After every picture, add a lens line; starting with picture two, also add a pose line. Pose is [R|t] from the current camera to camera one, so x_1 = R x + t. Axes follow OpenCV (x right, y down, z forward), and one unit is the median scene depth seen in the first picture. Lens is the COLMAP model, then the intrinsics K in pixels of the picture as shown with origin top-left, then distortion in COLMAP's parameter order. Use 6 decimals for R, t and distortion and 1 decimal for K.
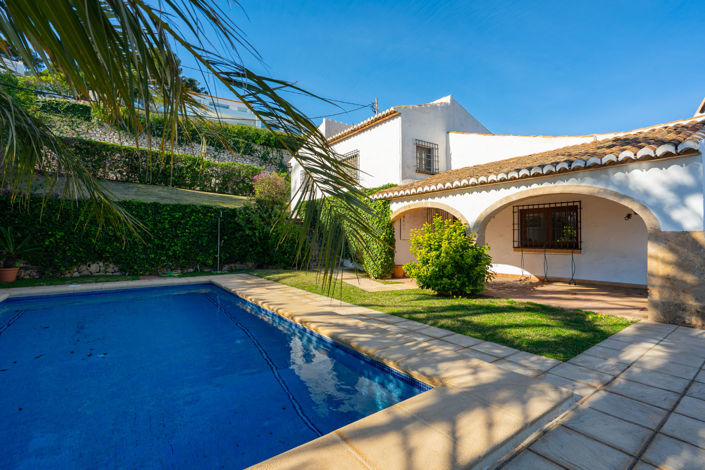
lens RADIAL K [[333.5, 0, 352.5], [0, 333.5, 235.0], [0, 0, 1]] dist [-0.001692, 0.000000]
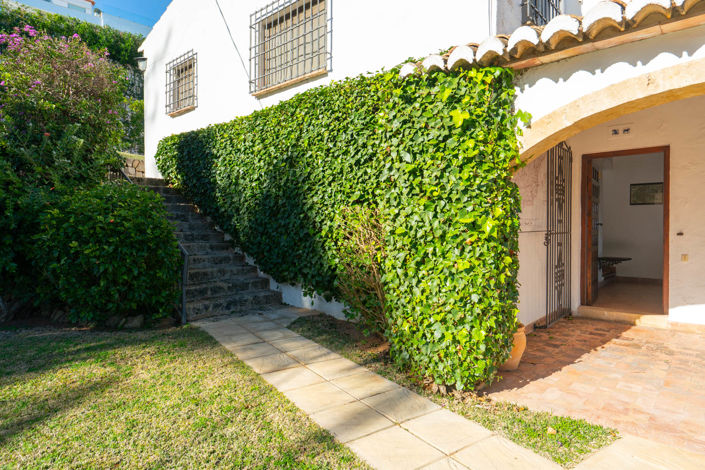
lens RADIAL K [[416.4, 0, 352.5], [0, 416.4, 235.0], [0, 0, 1]] dist [-0.001410, -0.000280]
pose [[0.976198, -0.000511, 0.216879, -0.071744], [-0.005298, 0.999643, 0.026204, 0.006562], [-0.216815, -0.026730, 0.975847, 0.745408]]
